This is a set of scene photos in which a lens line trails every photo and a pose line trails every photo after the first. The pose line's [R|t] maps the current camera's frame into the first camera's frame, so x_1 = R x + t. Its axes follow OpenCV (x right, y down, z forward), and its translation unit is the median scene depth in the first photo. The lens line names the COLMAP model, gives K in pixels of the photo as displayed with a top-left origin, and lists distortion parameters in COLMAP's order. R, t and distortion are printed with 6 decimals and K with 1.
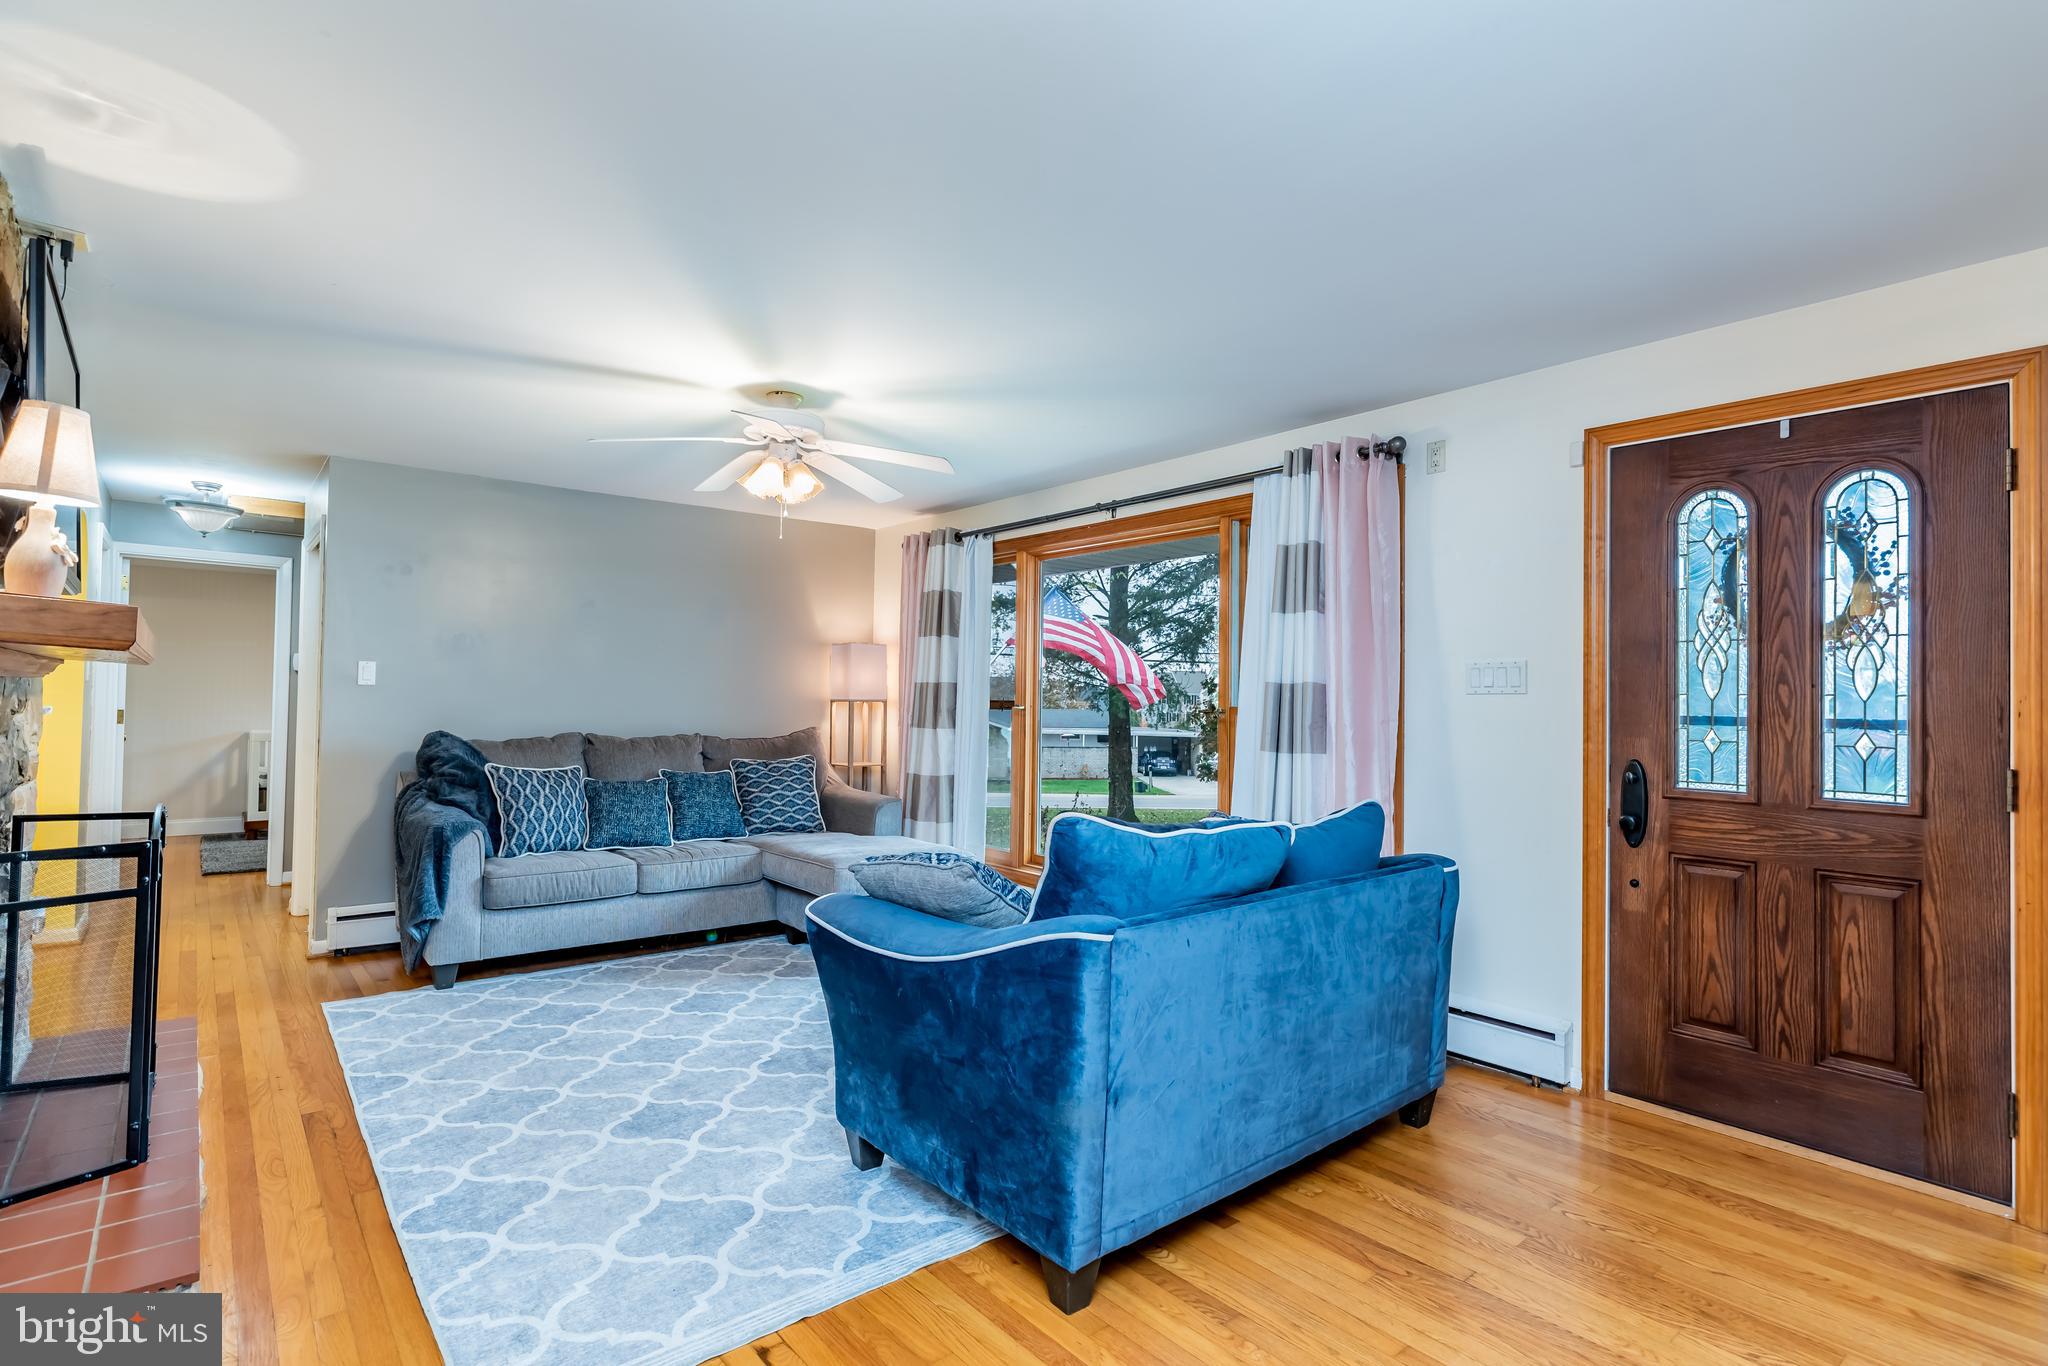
lens RADIAL K [[1011.3, 0, 1024.5], [0, 1011.3, 673.3], [0, 0, 1]] dist [-0.001040, 0.002589]
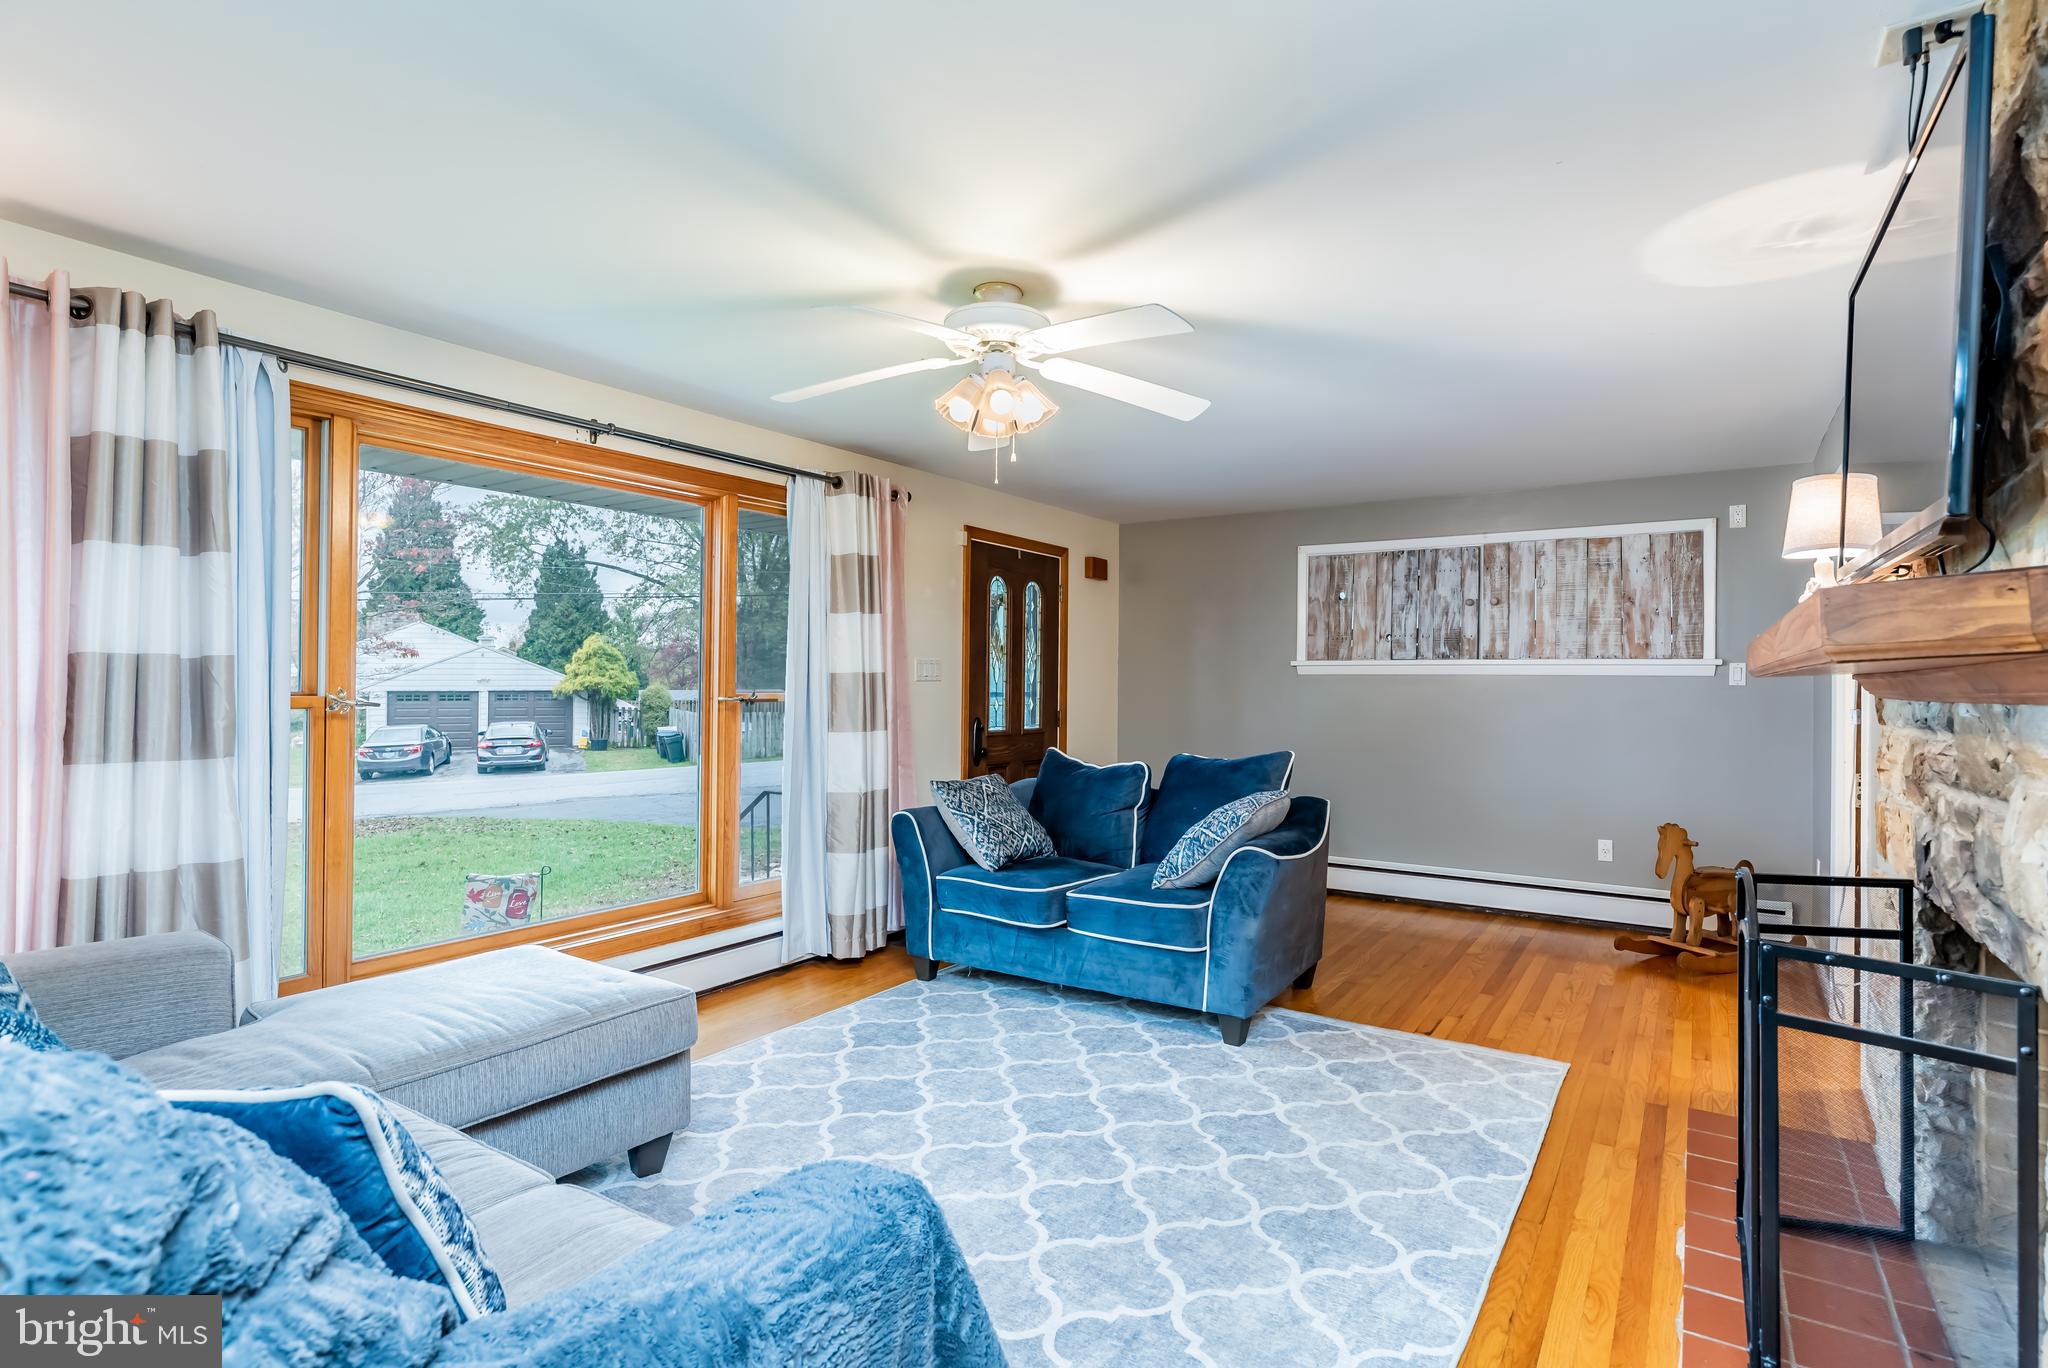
lens RADIAL K [[1011.3, 0, 1090.1], [0, 1011.3, 674.3], [0, 0, 1]] dist [-0.001040, 0.002589]
pose [[-0.333473, -0.007849, 0.942727, -1.226821], [-0.034561, 0.999395, -0.003904, 0.009392], [-0.942126, -0.033883, -0.333542, 1.500725]]
